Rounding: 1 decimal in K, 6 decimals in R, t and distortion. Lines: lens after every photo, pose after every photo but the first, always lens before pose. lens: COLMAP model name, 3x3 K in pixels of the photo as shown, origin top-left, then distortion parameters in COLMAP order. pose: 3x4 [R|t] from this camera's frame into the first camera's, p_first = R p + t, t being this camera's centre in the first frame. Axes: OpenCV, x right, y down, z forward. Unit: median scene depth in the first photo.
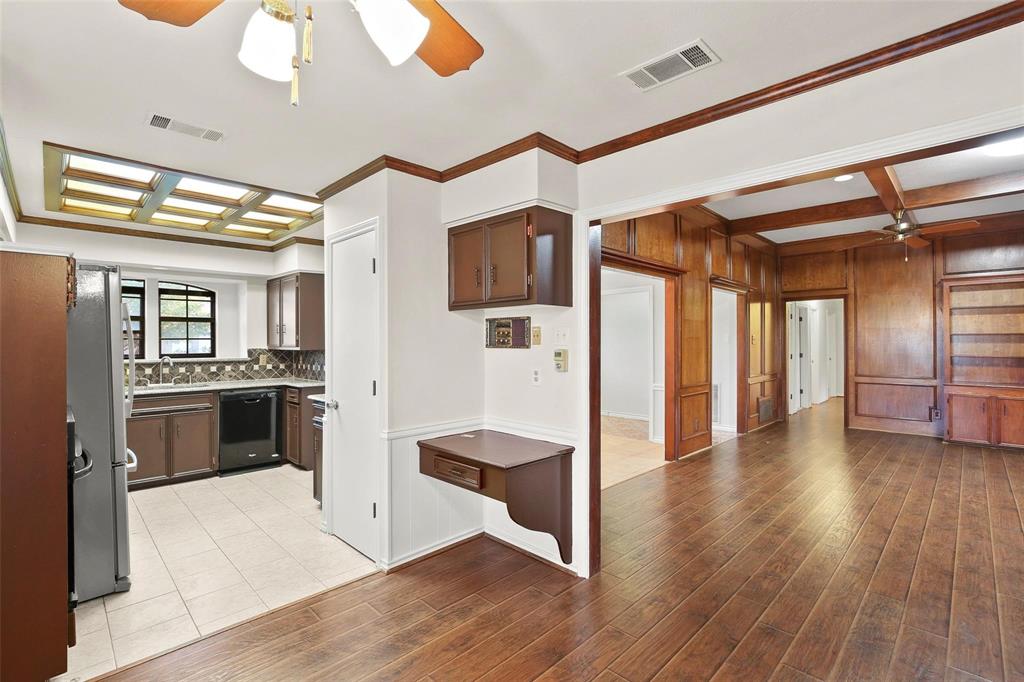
lens RADIAL K [[465.0, 0, 512.0], [0, 465.0, 341.0], [0, 0, 1]] dist [-0.017224, 0.000836]
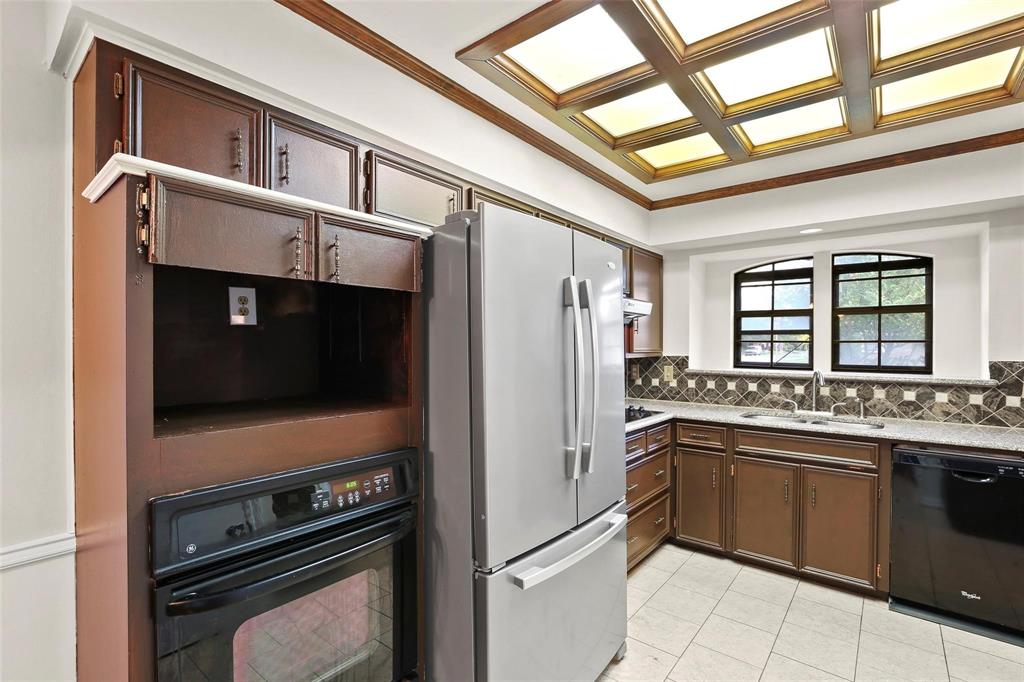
lens RADIAL K [[466.4, 0, 510.1], [0, 466.4, 349.4], [0, 0, 1]] dist [-0.017714, 0.000340]
pose [[0.096202, 0.010462, -0.995307, -0.145043], [-0.003264, 0.999943, 0.010195, 0.001142], [0.995356, 0.002268, 0.096231, 0.460725]]
